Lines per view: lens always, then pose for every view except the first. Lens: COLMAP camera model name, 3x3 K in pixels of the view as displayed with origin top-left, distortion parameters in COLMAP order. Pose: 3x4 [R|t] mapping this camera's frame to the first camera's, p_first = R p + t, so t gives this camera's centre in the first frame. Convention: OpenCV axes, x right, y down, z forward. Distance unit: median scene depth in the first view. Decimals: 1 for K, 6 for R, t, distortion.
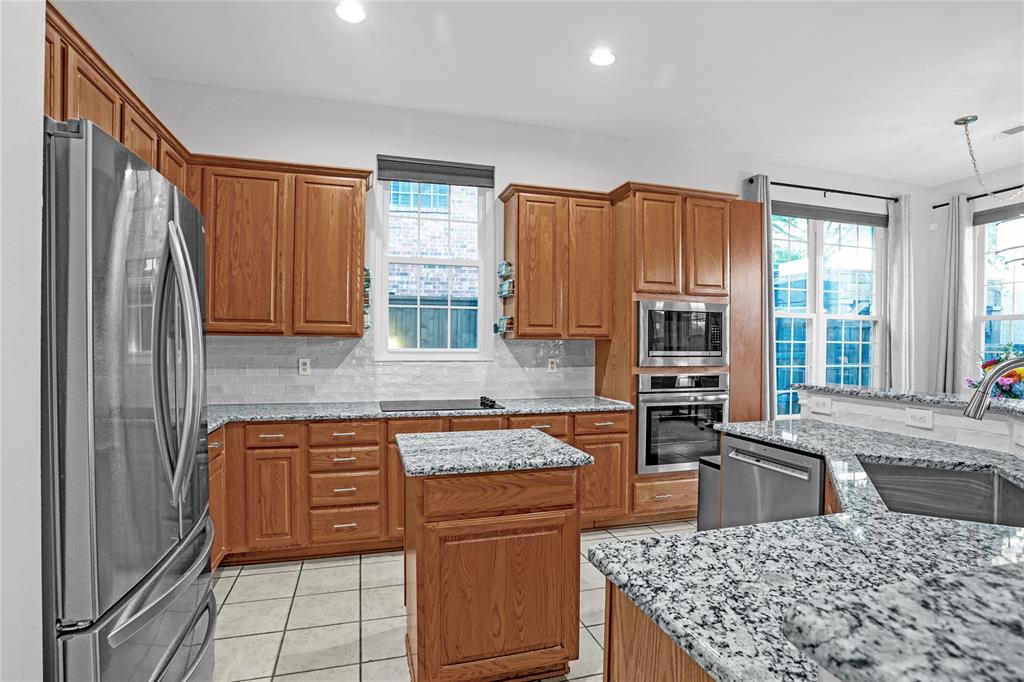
lens RADIAL K [[517.0, 0, 512.0], [0, 517.0, 341.0], [0, 0, 1]] dist [-0.112240, 0.031036]
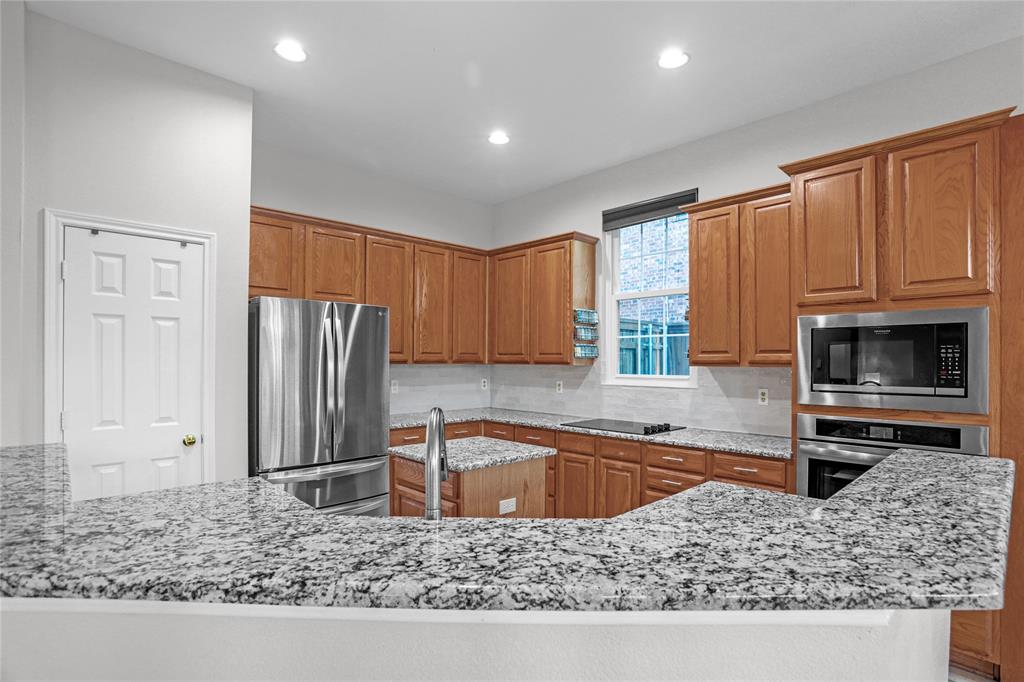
lens RADIAL K [[506.8, 0, 515.0], [0, 506.8, 348.5], [0, 0, 1]] dist [-0.070292, 0.029469]
pose [[0.461841, -0.027221, -0.886545, 0.688465], [0.006891, 0.999609, -0.027103, -0.014709], [0.886936, 0.006408, 0.461847, 0.277571]]
